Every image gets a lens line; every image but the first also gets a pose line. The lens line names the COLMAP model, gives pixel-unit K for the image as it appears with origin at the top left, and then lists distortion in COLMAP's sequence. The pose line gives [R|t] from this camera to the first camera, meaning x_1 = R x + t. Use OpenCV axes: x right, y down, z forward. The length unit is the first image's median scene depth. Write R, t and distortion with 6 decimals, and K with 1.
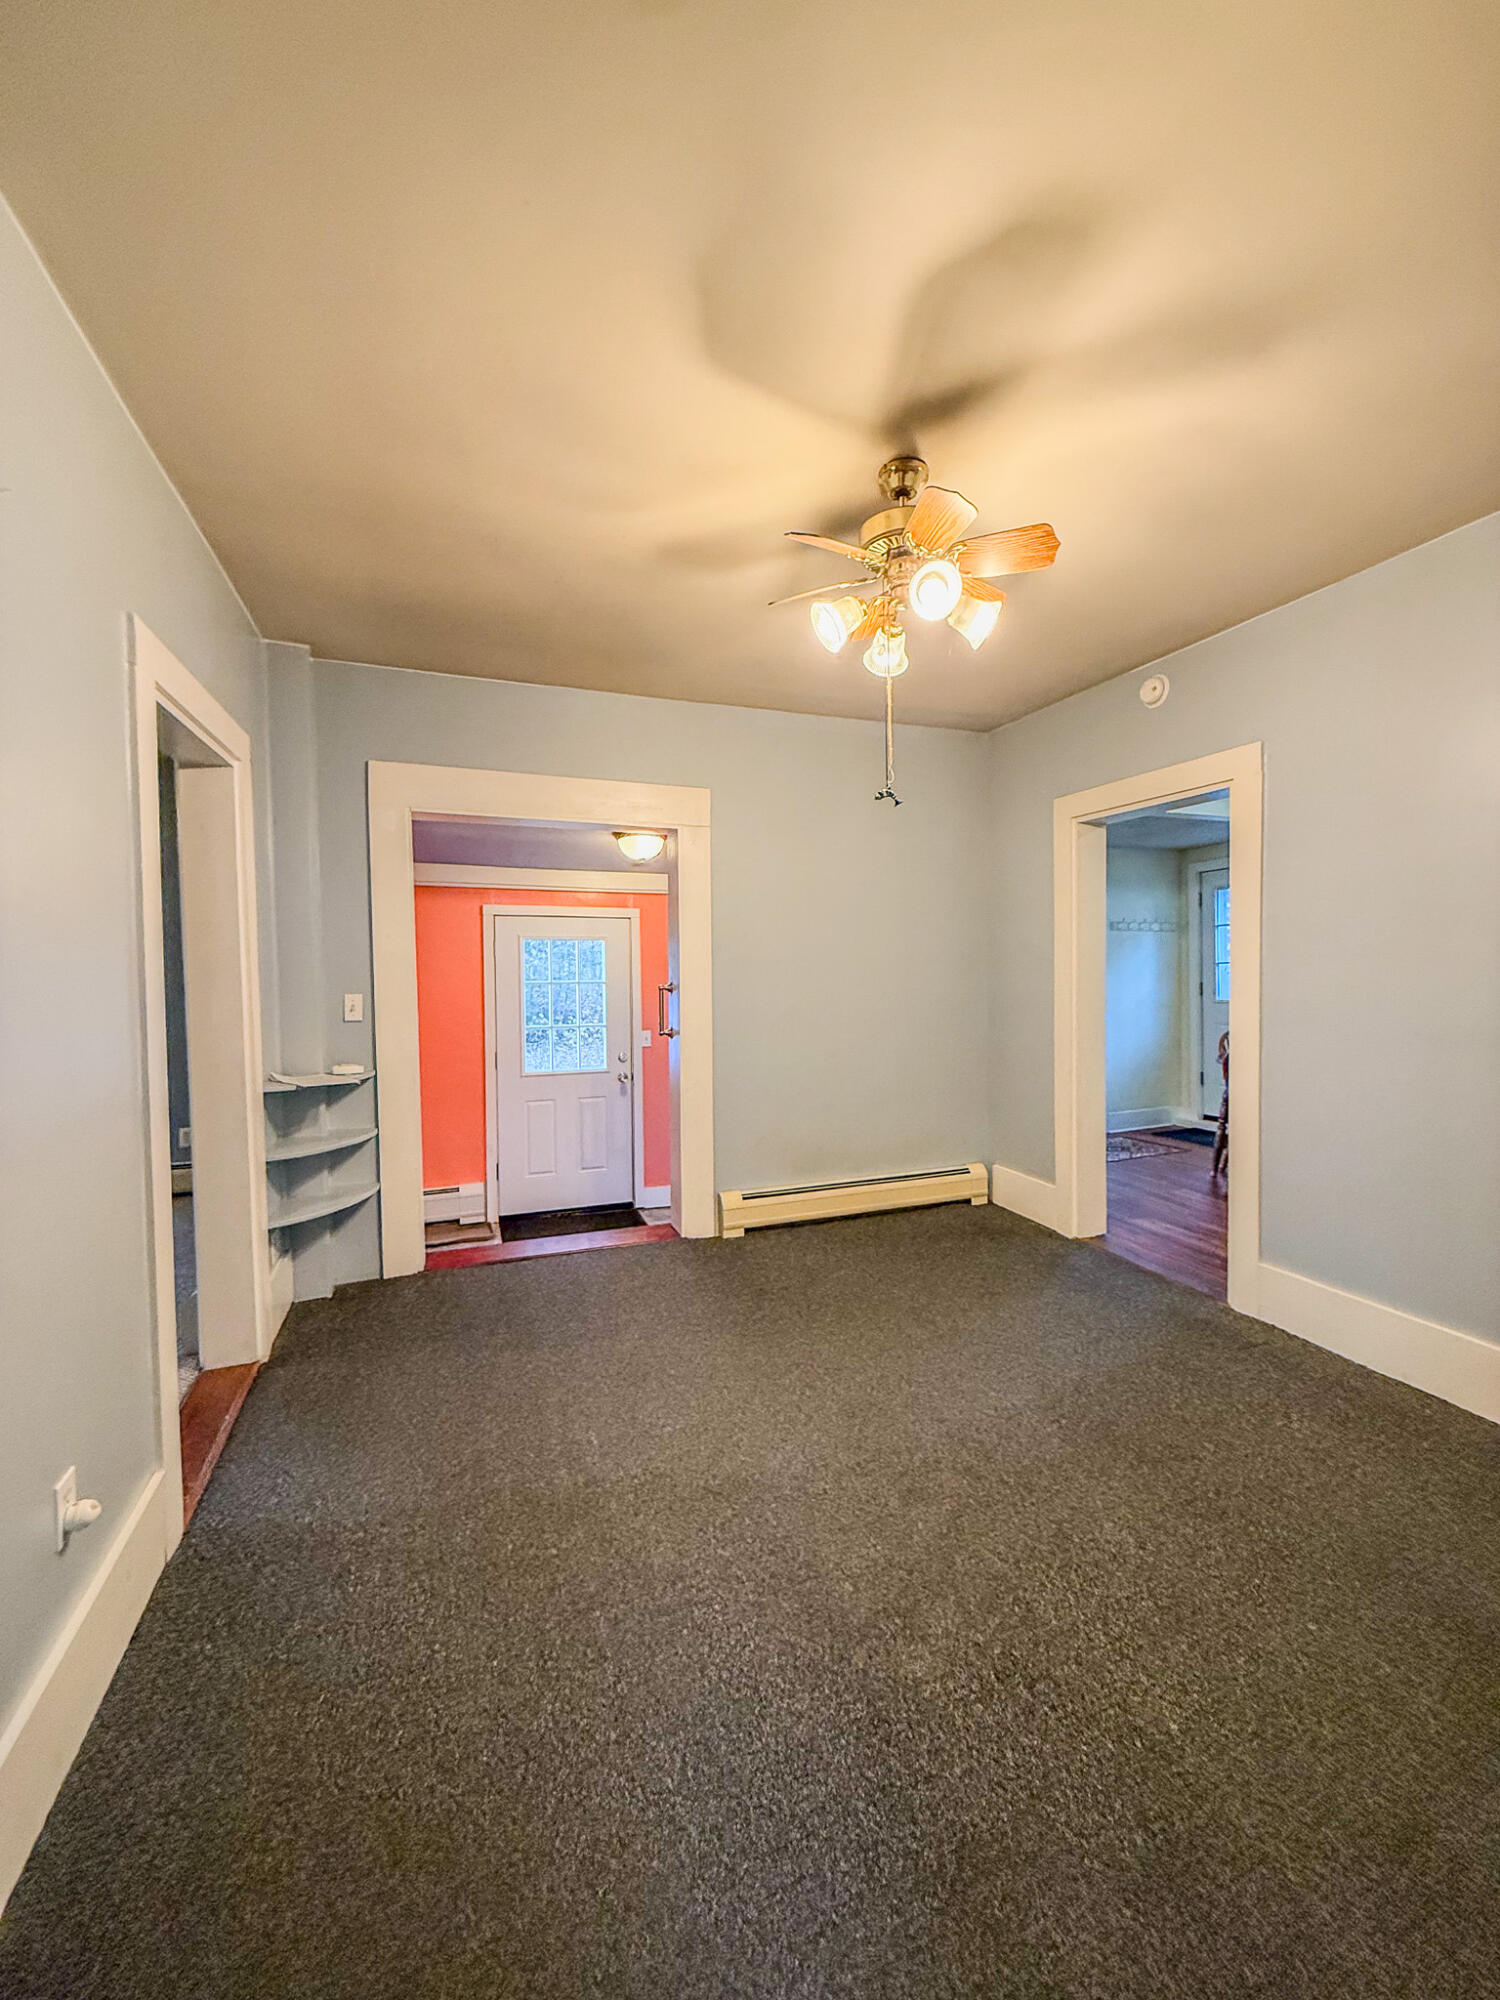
lens RADIAL K [[794.1, 0, 749.7], [0, 794.1, 990.3], [0, 0, 1]] dist [0.000657, -0.000501]
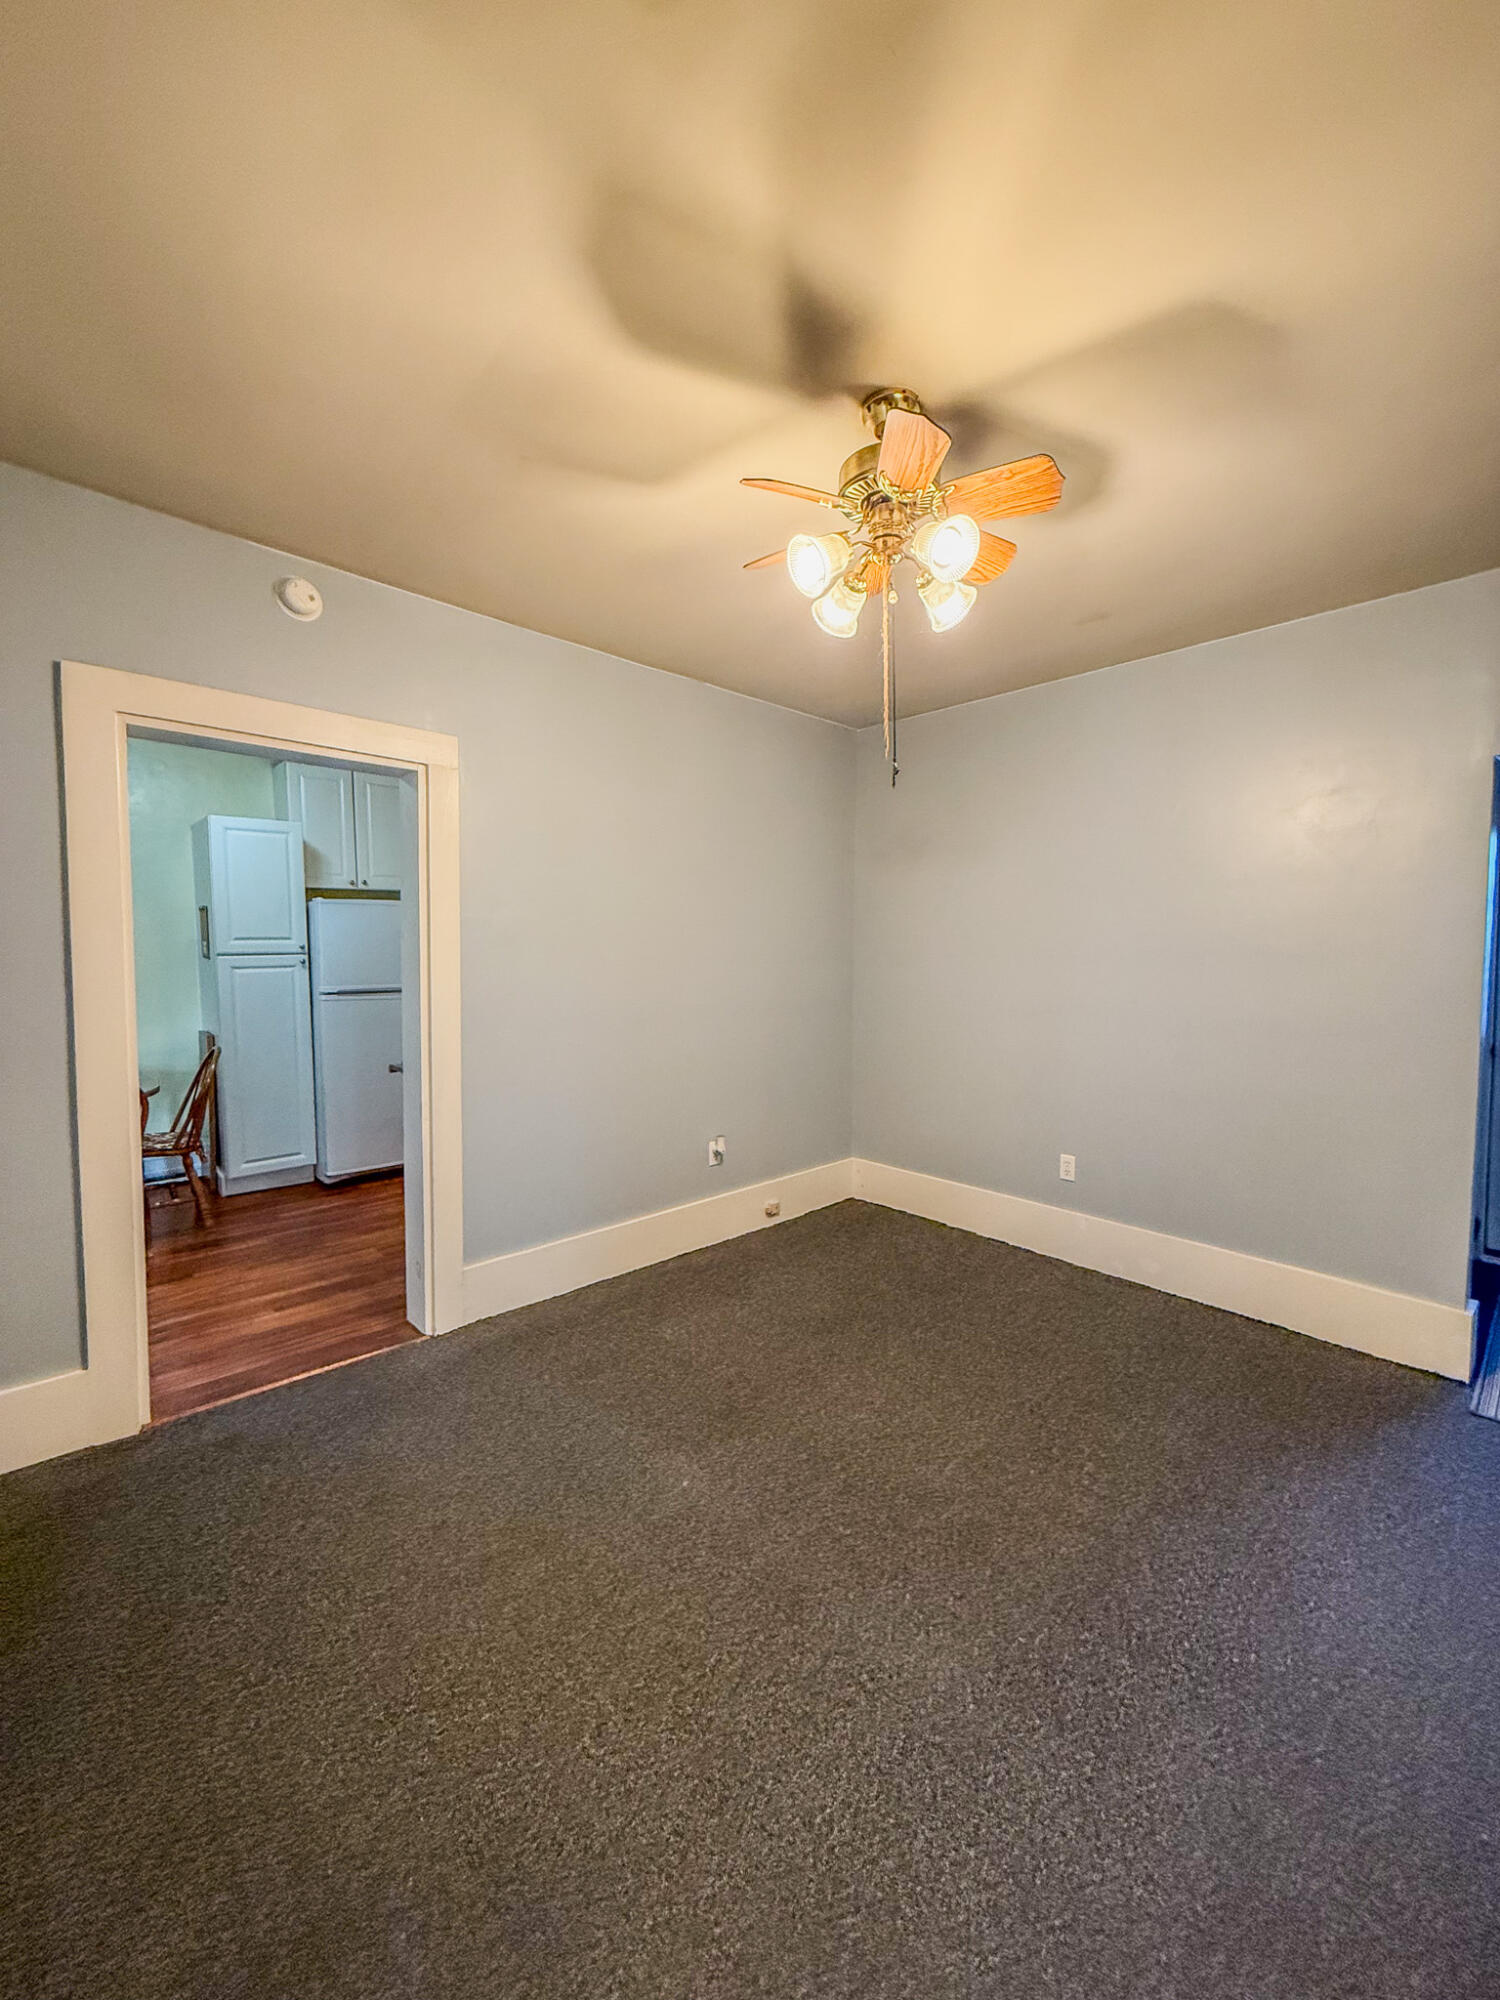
lens RADIAL K [[794.1, 0, 749.7], [0, 794.1, 990.3], [0, 0, 1]] dist [0.000657, -0.000501]
pose [[-0.387399, -0.020350, 0.921687, -0.401829], [0.039727, 0.998459, 0.038743, -0.025410], [-0.921056, 0.051625, -0.385994, 1.051349]]
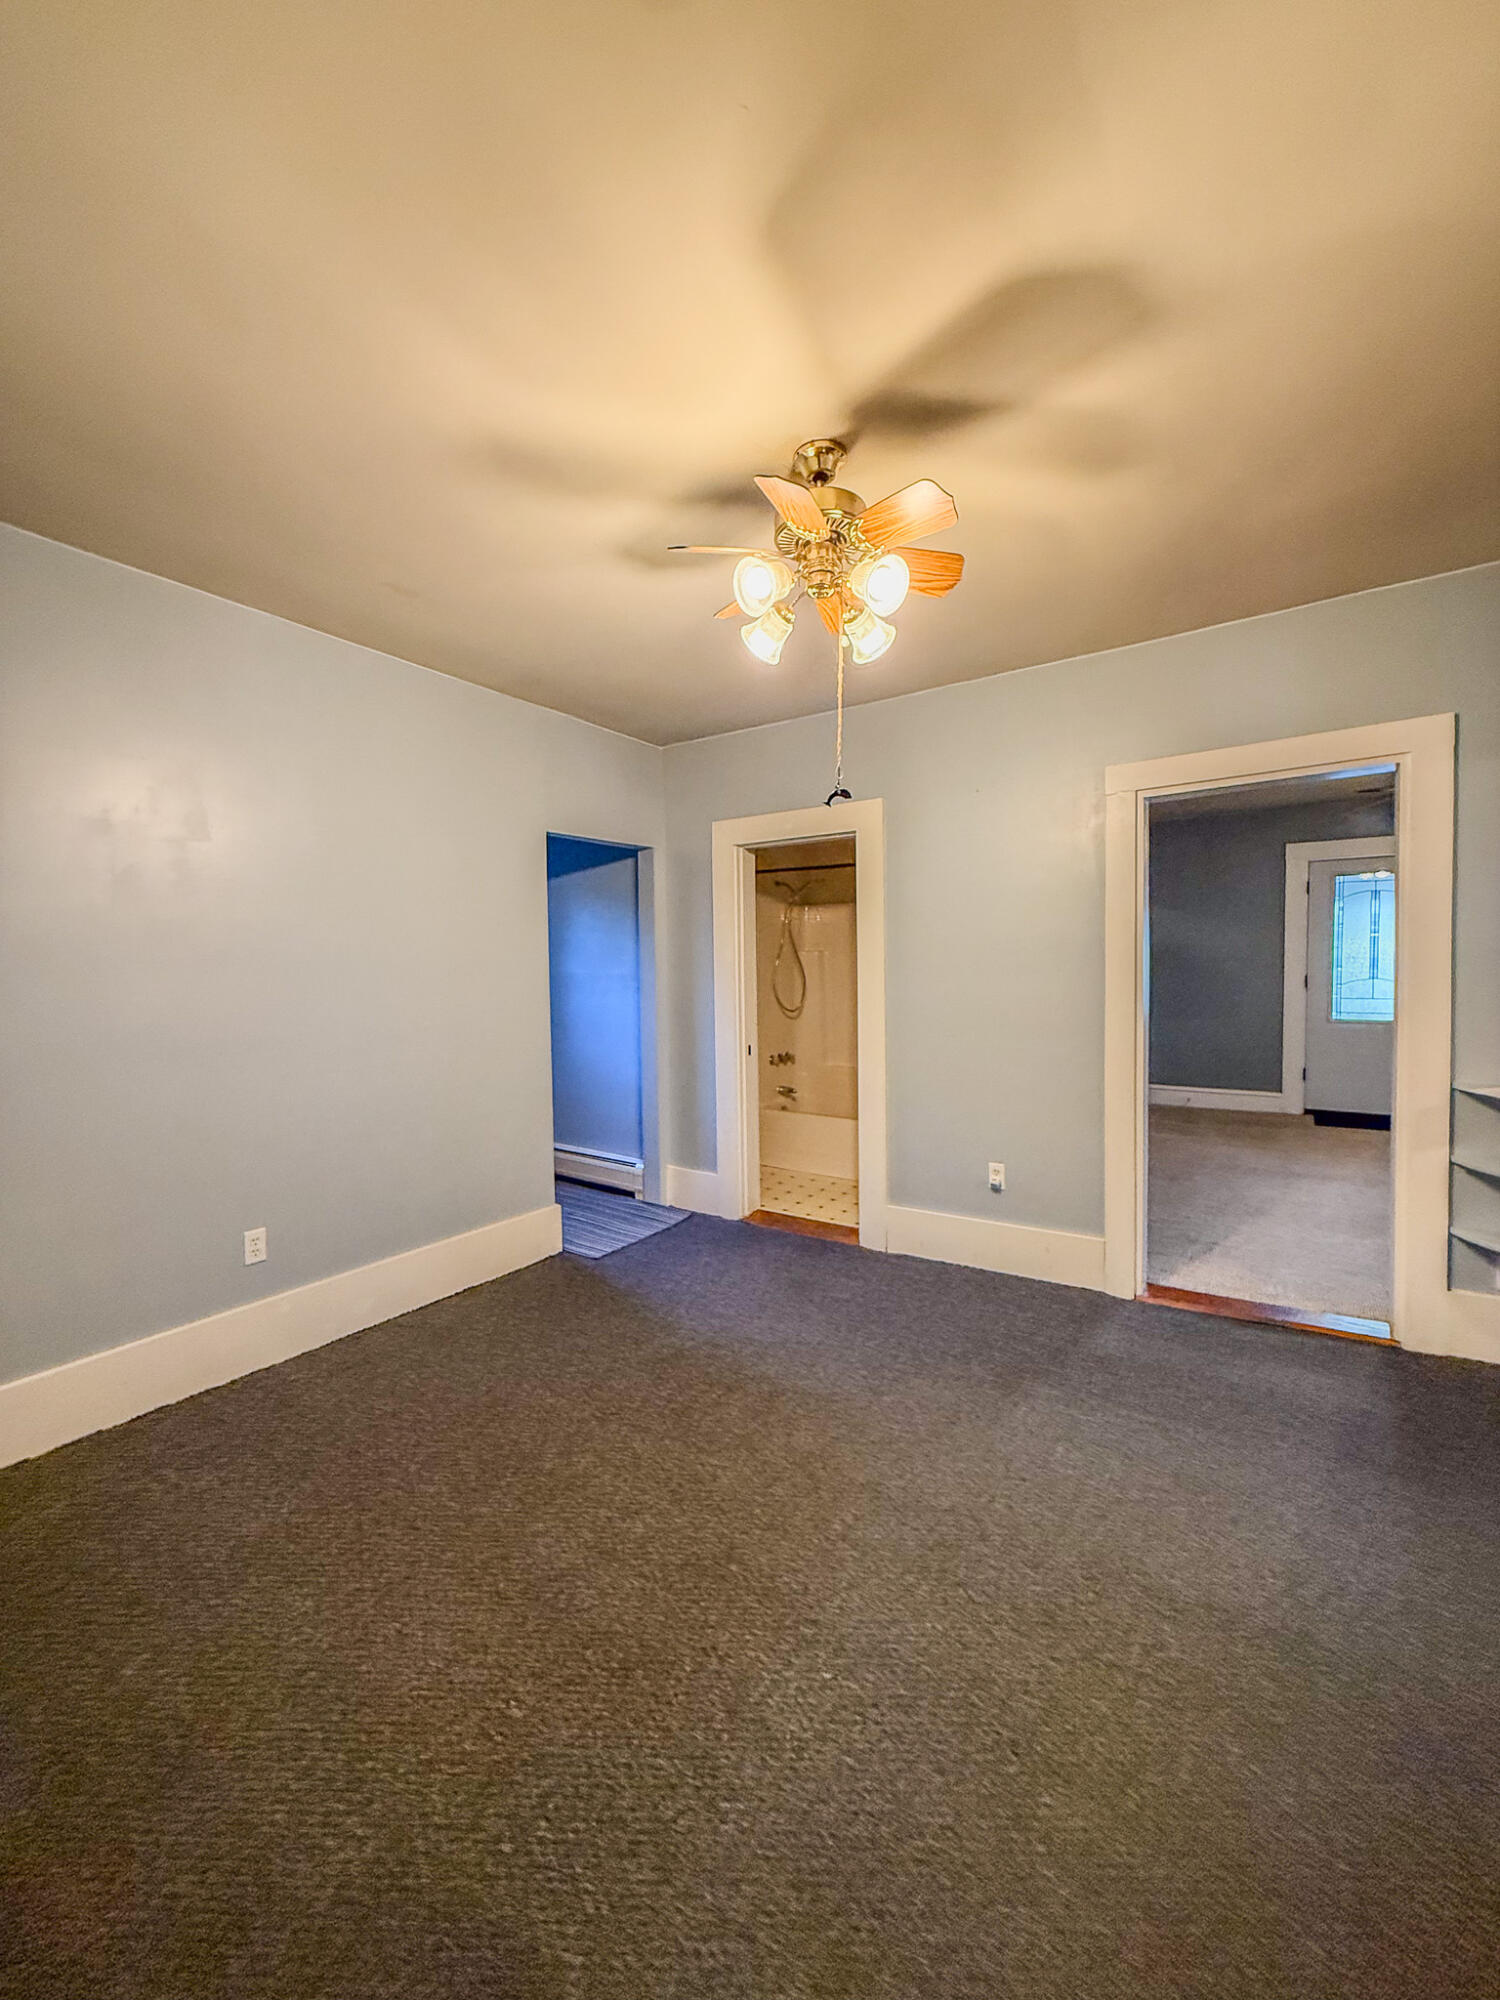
lens RADIAL K [[794.1, 0, 749.7], [0, 794.1, 990.3], [0, 0, 1]] dist [0.000657, -0.000501]
pose [[-0.808930, 0.050808, -0.585705, 0.631651], [0.012318, 0.997505, 0.069518, -0.043499], [0.587775, 0.049021, -0.807538, 1.227523]]
